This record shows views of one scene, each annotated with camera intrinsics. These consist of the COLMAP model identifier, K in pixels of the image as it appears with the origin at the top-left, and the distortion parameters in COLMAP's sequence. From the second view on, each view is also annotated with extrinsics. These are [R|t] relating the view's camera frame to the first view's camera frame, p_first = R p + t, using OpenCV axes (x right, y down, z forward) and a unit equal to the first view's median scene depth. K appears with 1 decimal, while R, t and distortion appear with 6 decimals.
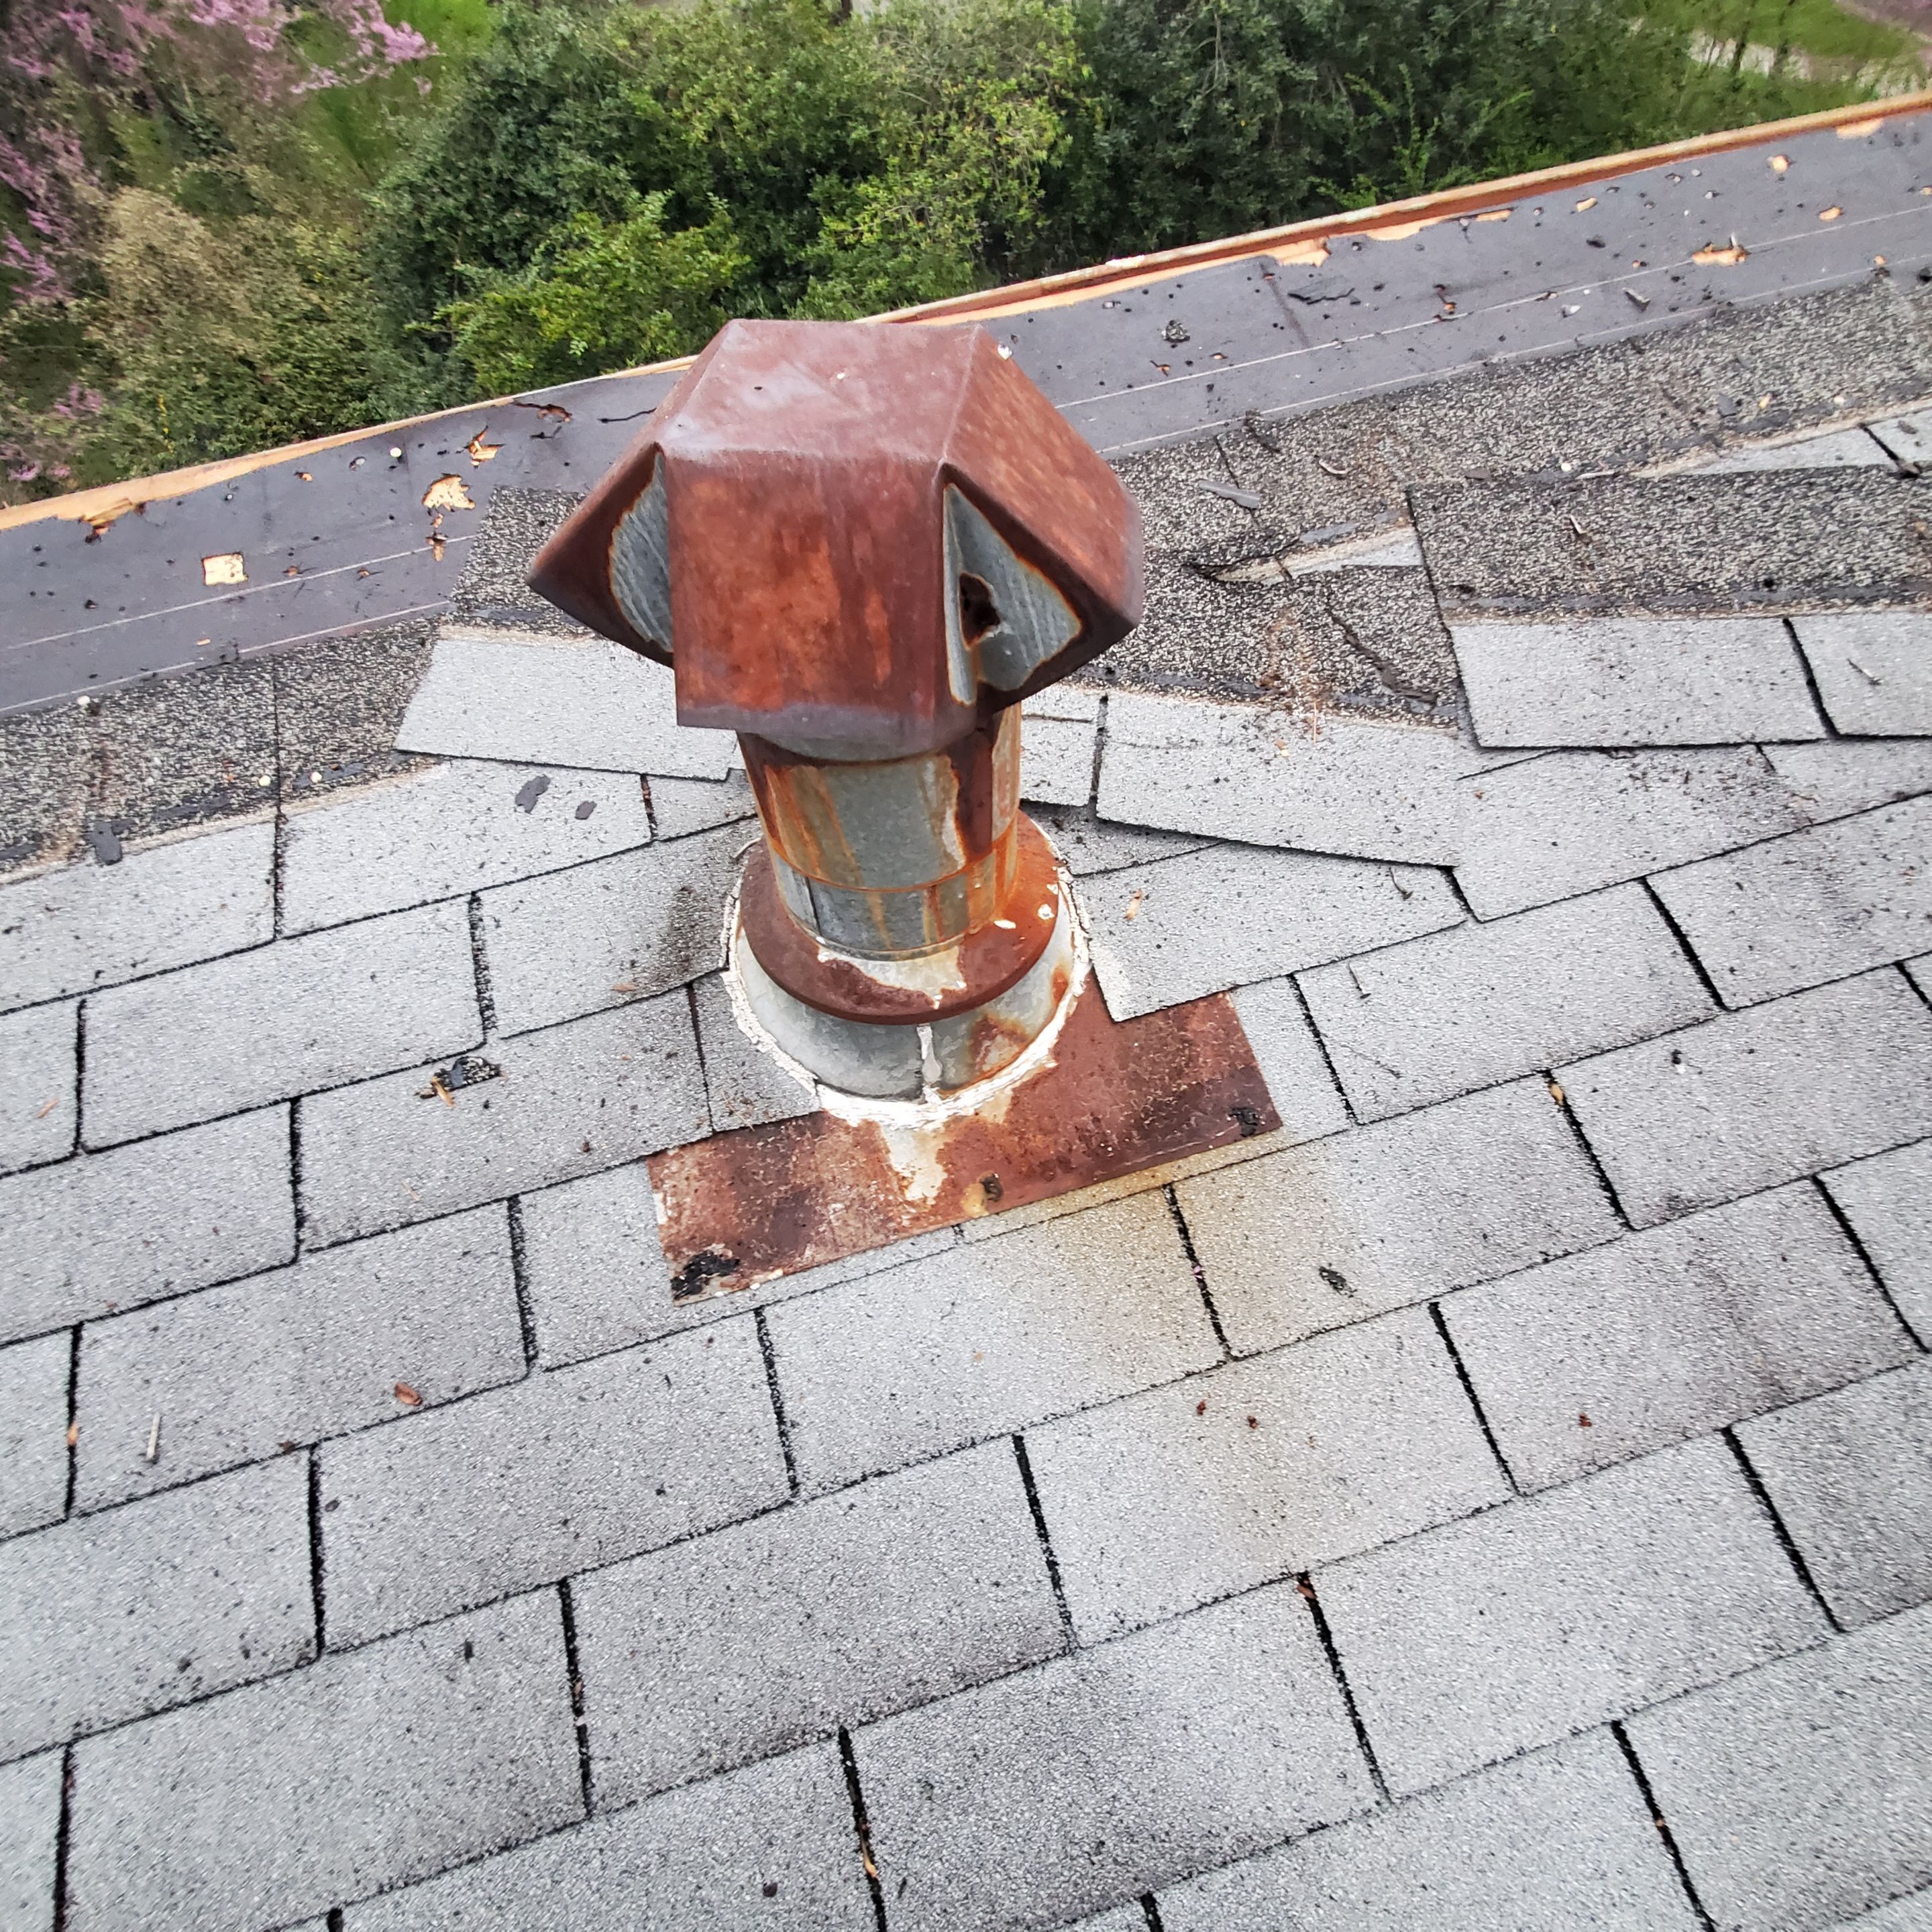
lens RADIAL K [[1042.4, 0, 977.3], [0, 1042.4, 964.8], [0, 0, 1]] dist [0.000323, -0.002381]
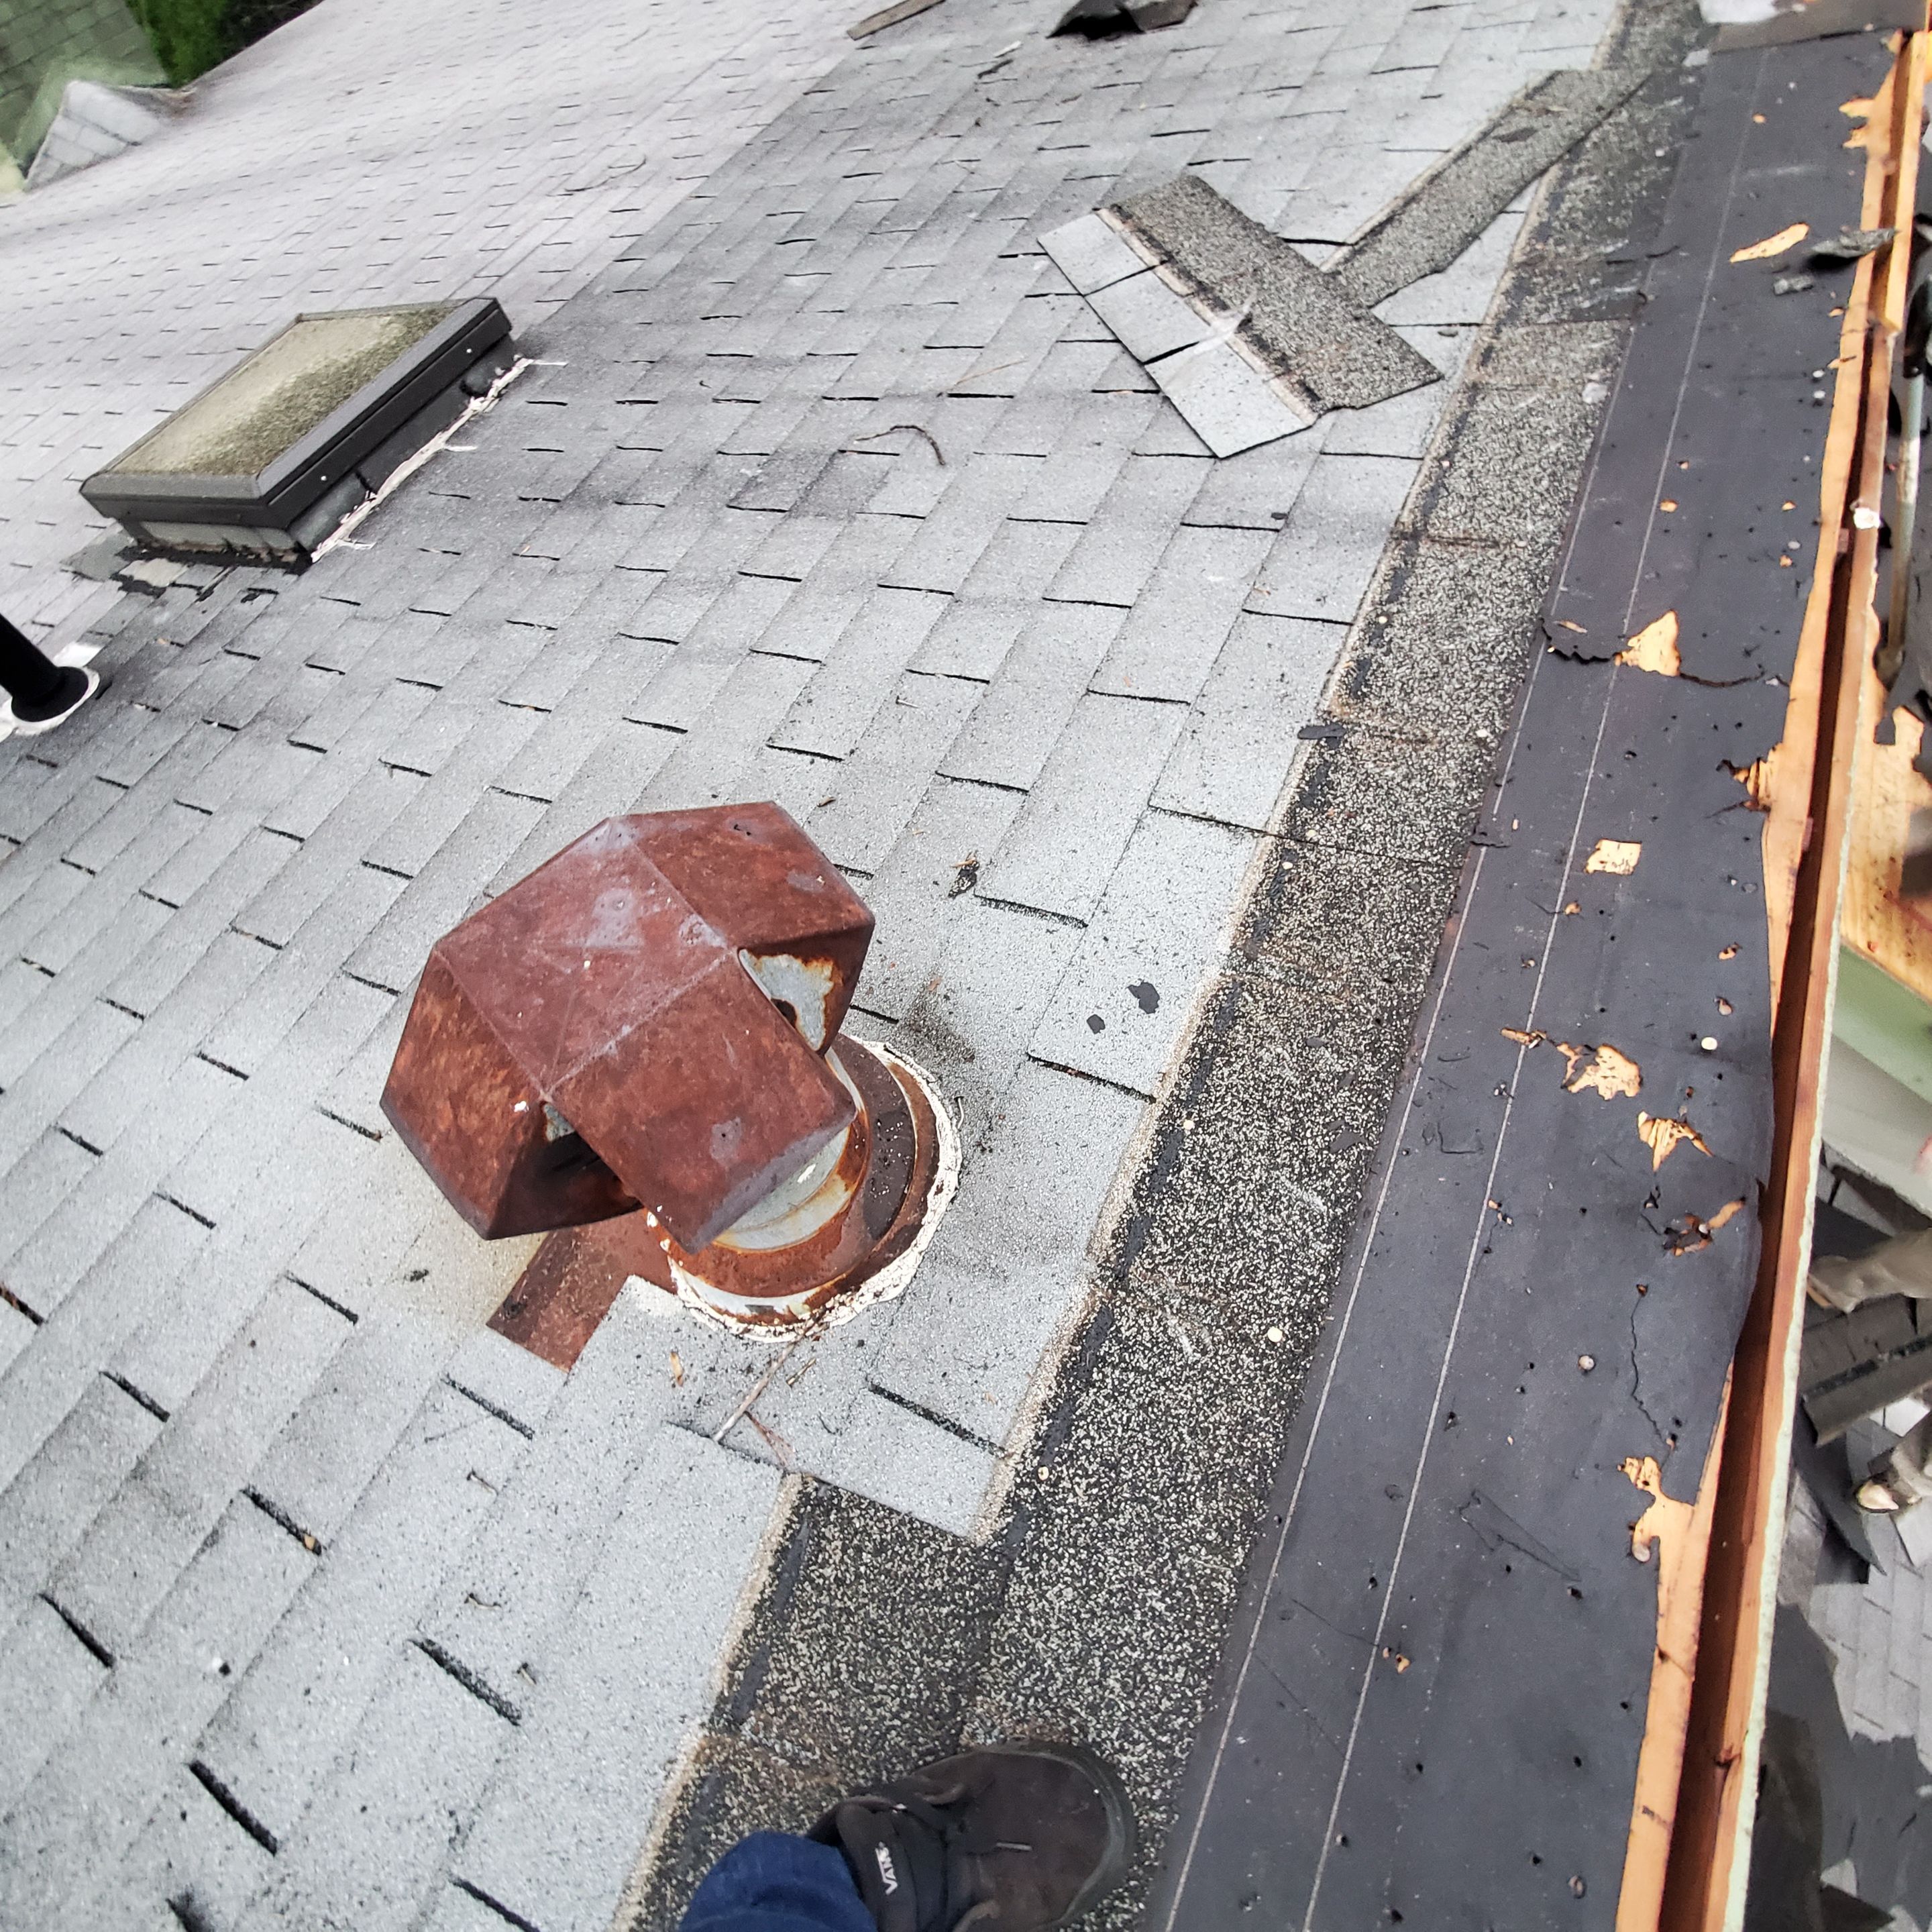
lens RADIAL K [[1042.4, 0, 977.3], [0, 1042.4, 964.8], [0, 0, 1]] dist [0.000323, -0.002381]
pose [[-0.655294, 0.709135, -0.260226, -0.057458], [-0.544922, -0.205212, 0.812987, -0.925009], [0.523116, 0.674548, 0.520897, 0.326312]]
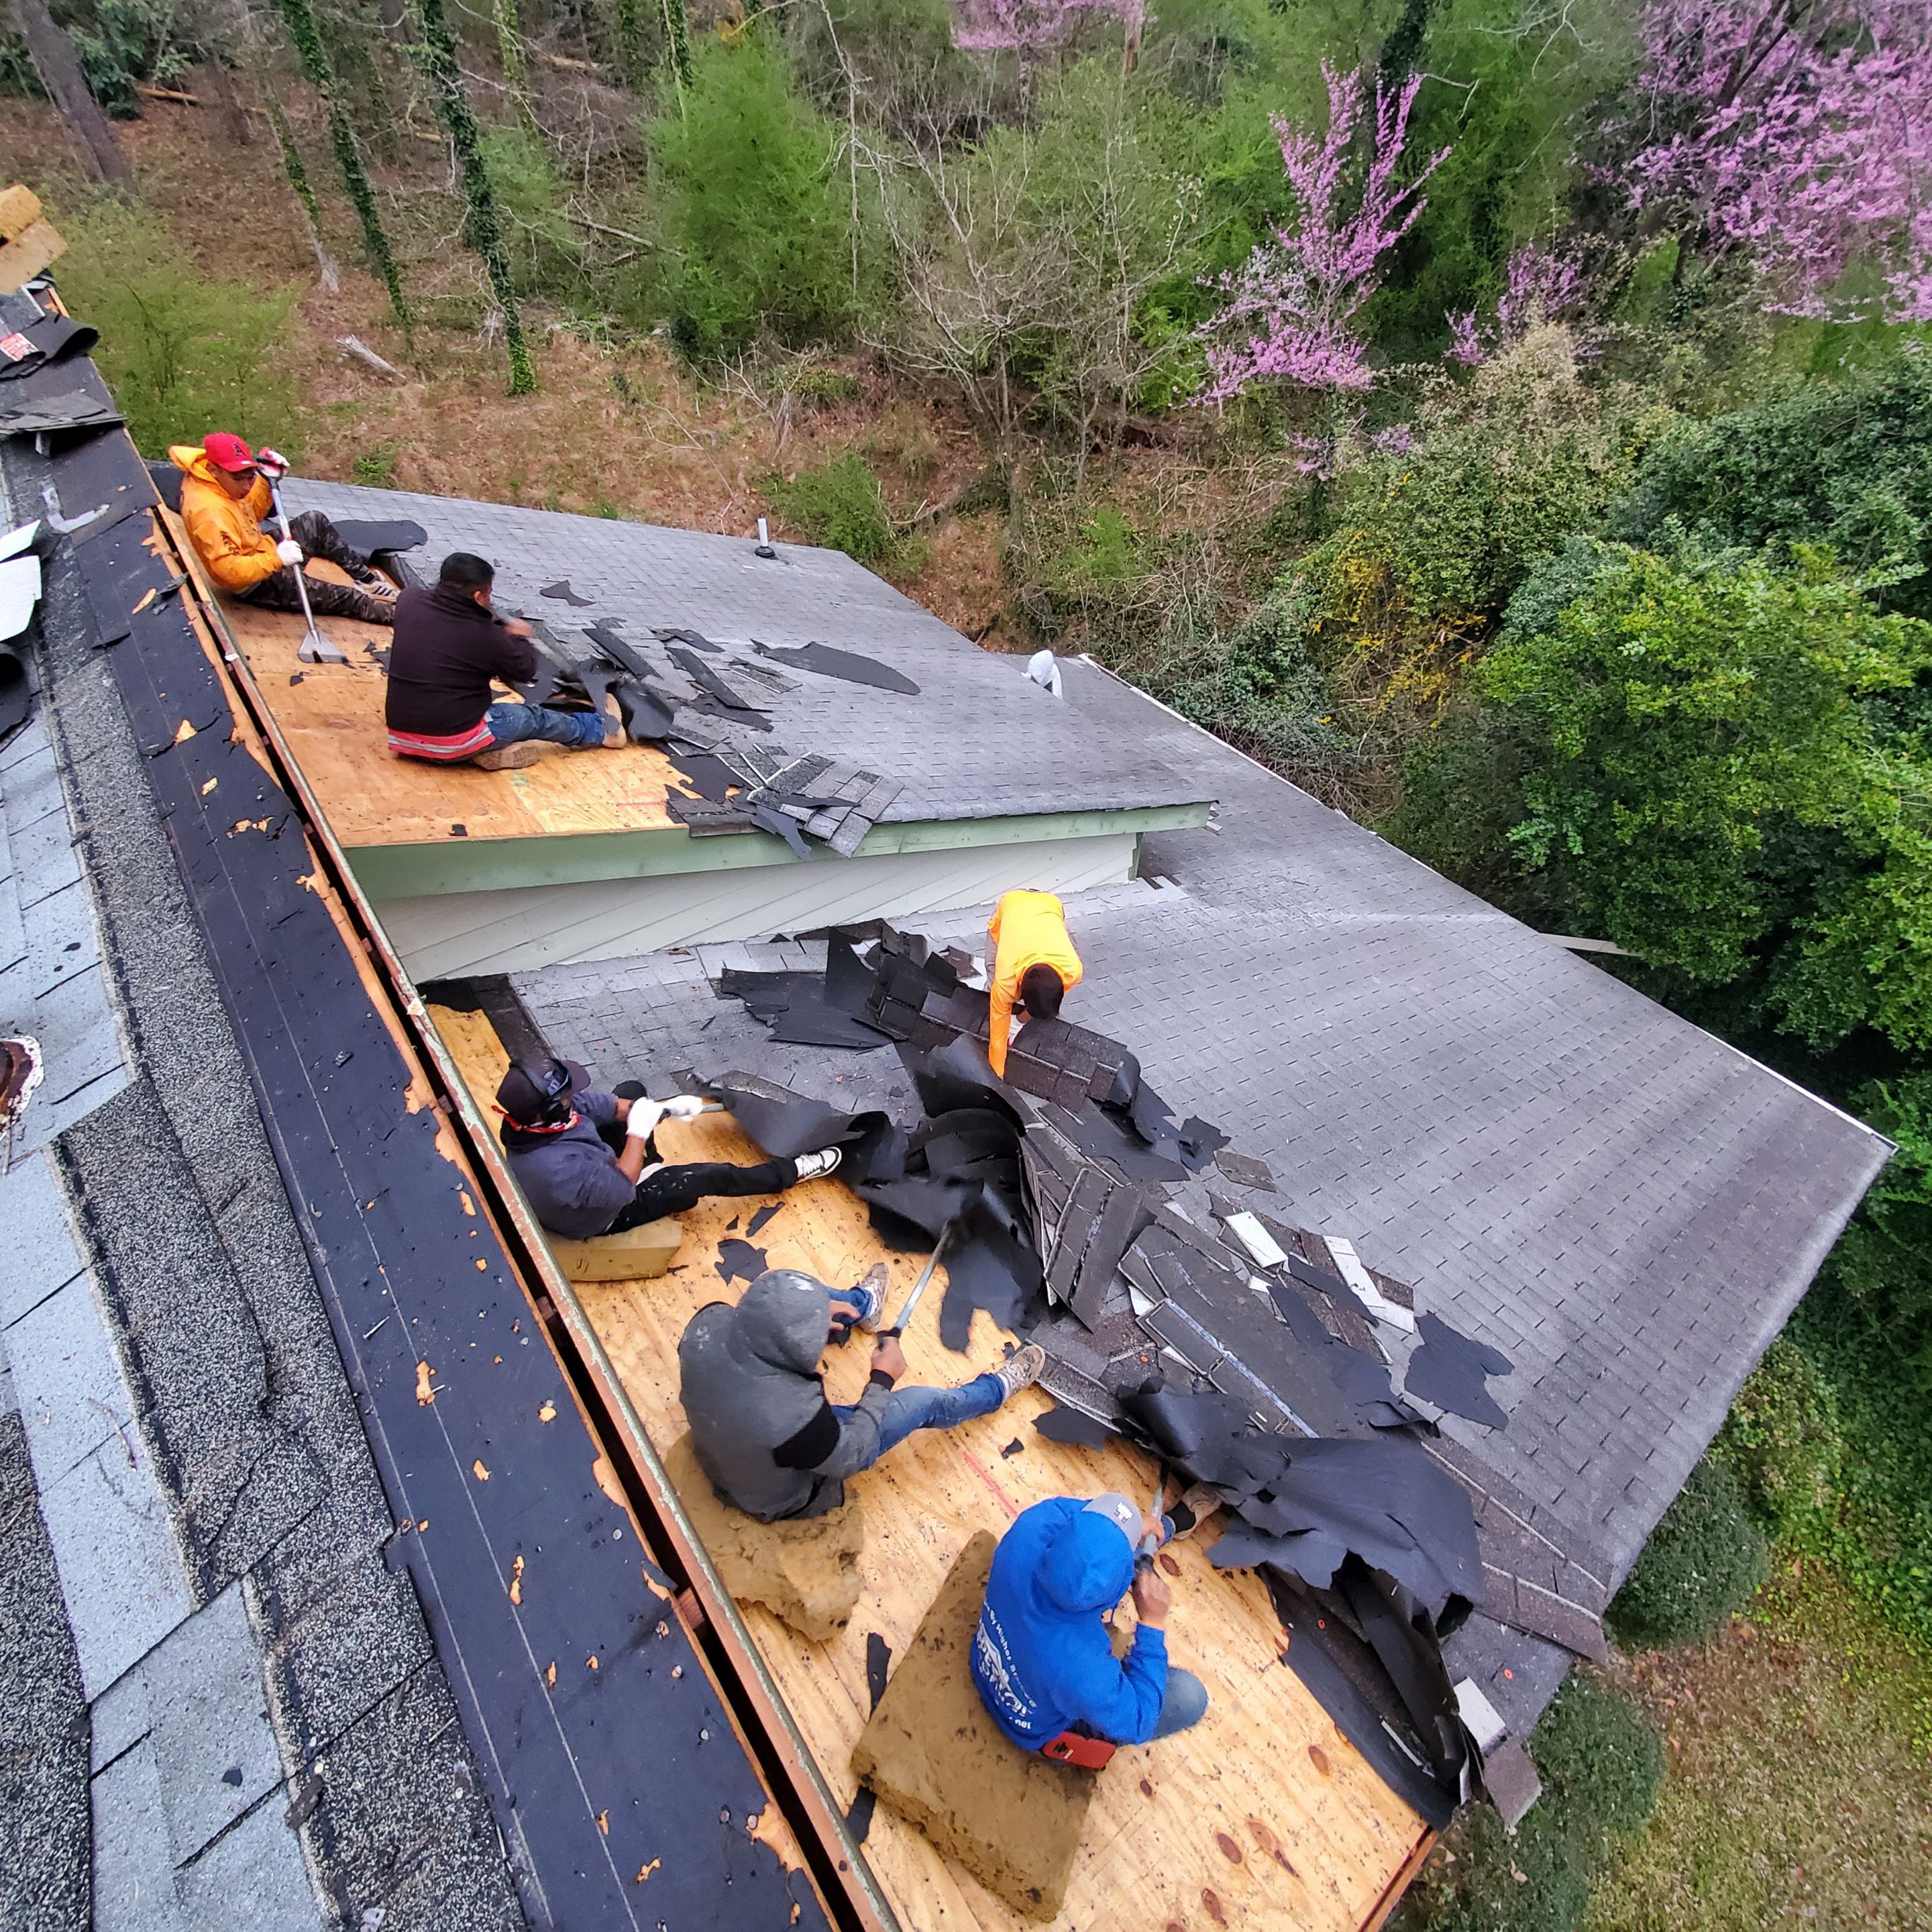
lens RADIAL K [[1042.4, 0, 977.3], [0, 1042.4, 964.8], [0, 0, 1]] dist [0.000323, -0.002381]
pose [[0.361485, 0.725290, -0.585903, 1.621282], [-0.751375, 0.598677, 0.277527, -2.223836], [0.552055, 0.339911, 0.761378, 0.371812]]
